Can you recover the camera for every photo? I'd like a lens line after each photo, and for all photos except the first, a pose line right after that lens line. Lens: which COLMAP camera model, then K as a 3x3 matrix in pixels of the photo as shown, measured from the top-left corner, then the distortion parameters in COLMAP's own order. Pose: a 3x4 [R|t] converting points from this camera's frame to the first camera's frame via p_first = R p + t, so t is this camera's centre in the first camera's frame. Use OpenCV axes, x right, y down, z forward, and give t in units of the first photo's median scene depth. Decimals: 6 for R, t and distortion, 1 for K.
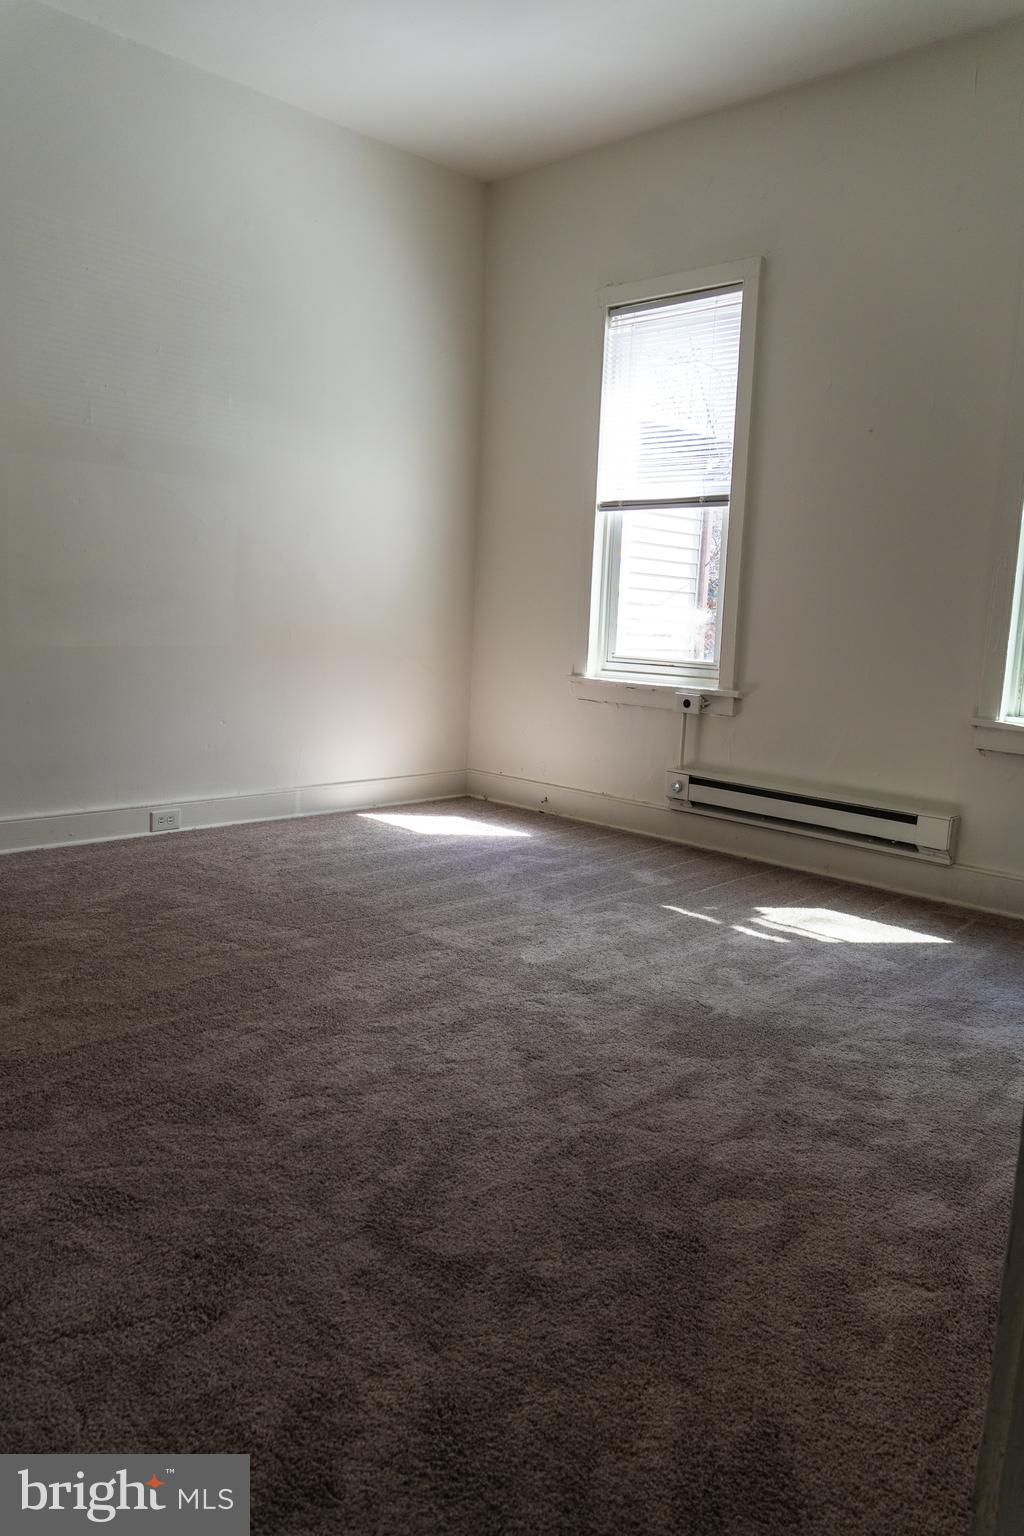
lens RADIAL K [[1157.7, 0, 512.0], [0, 1157.7, 768.0], [0, 0, 1]] dist [-0.012966, 0.003820]
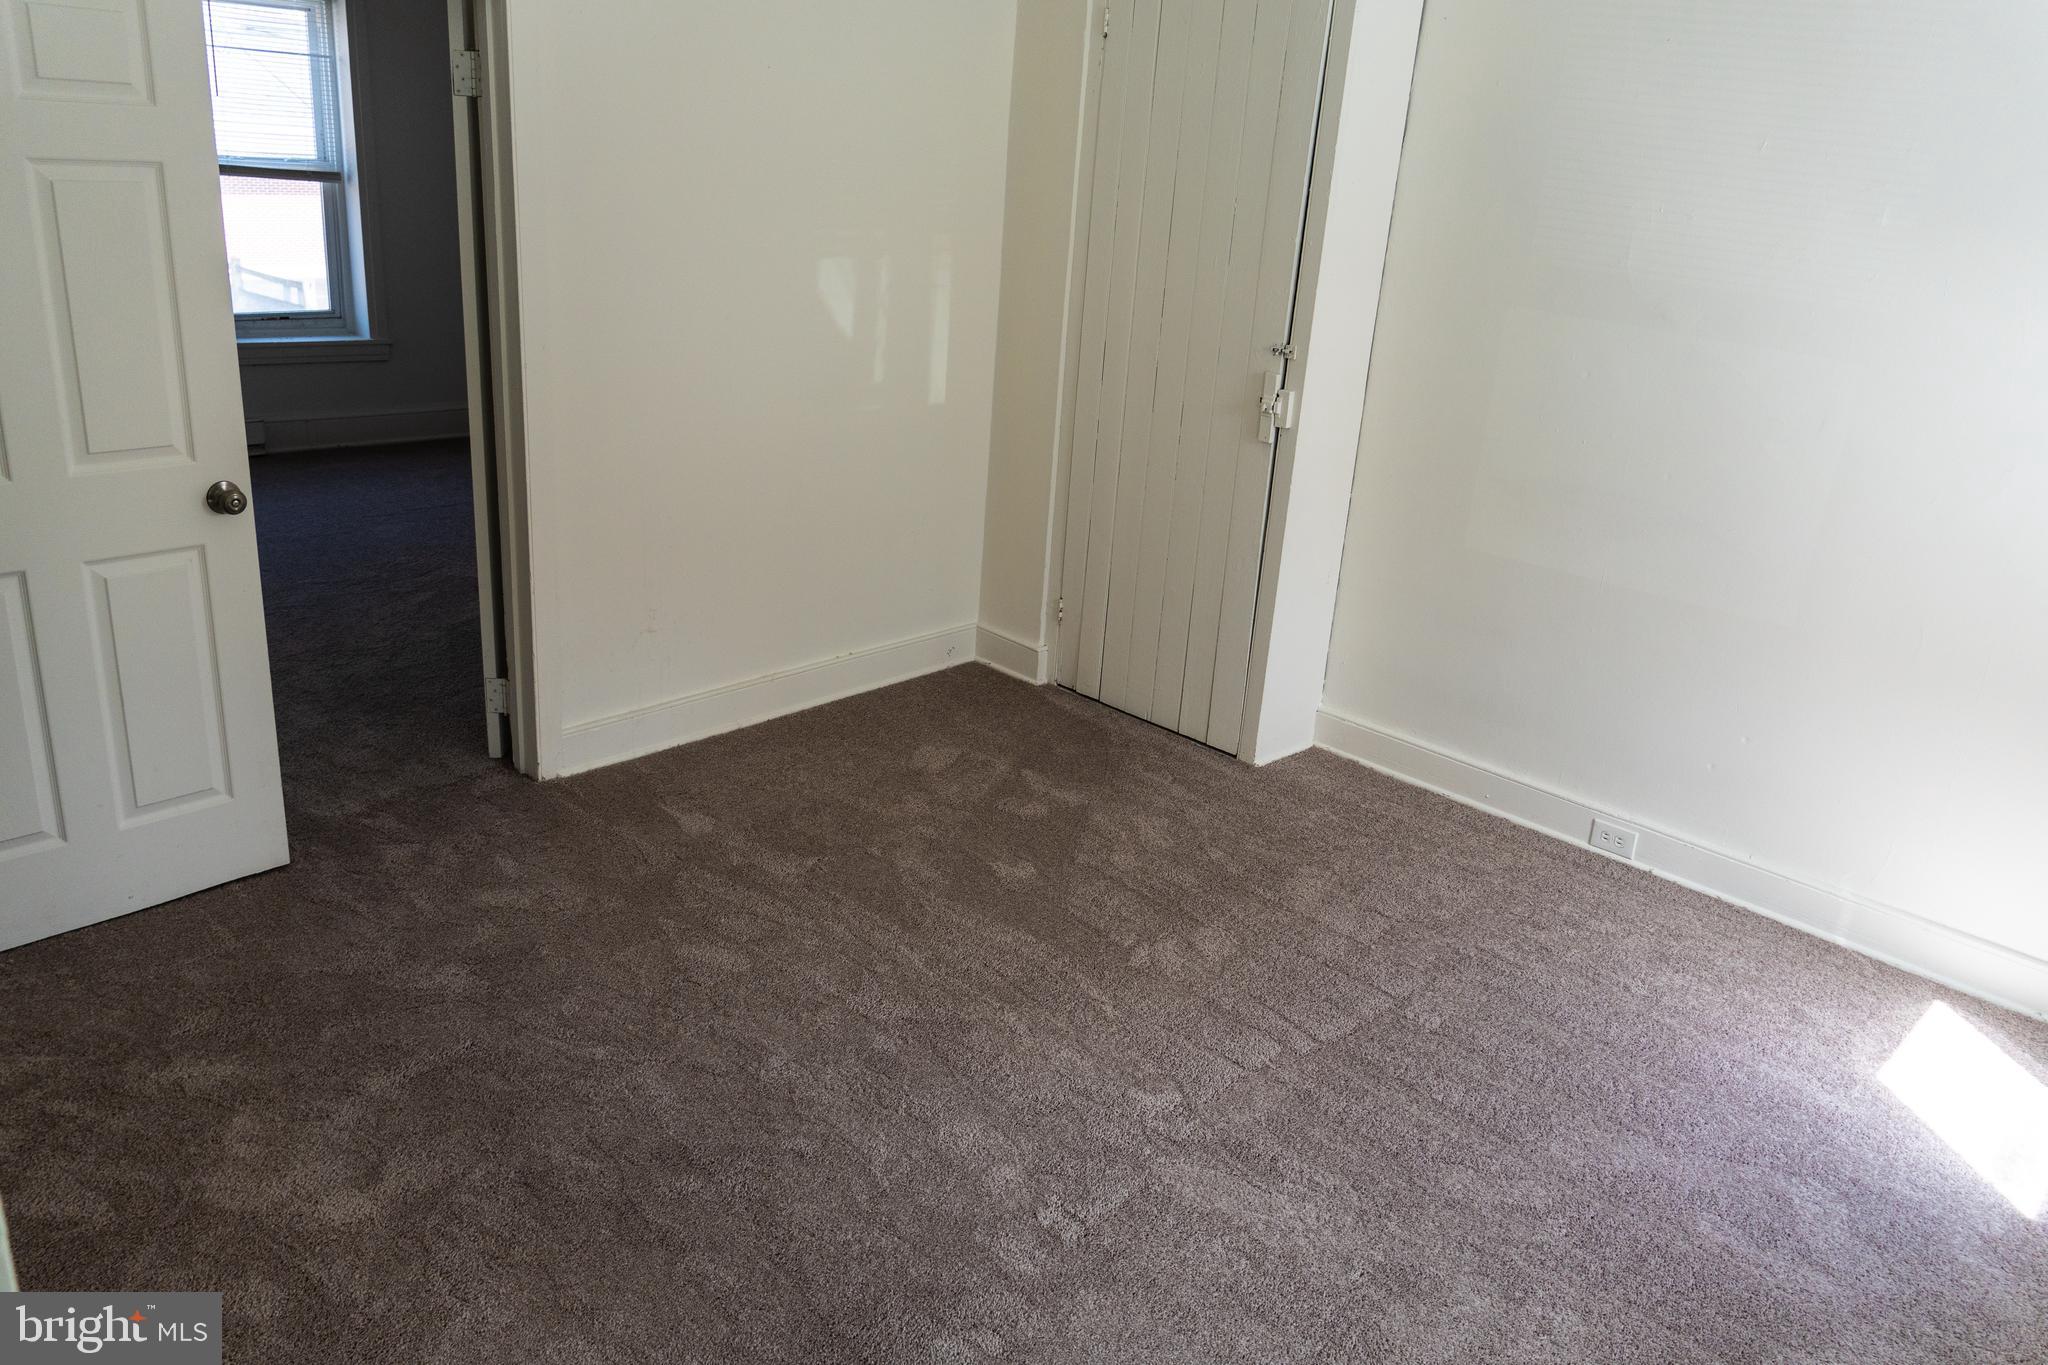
lens RADIAL K [[1543.6, 0, 1024.0], [0, 1543.6, 682.5], [0, 0, 1]] dist [-0.012966, 0.003820]
pose [[-0.007936, 0.299376, -0.954102, 0.621816], [-0.209656, 0.932427, 0.294318, -0.268459], [0.977743, 0.202369, 0.055366, 0.659602]]
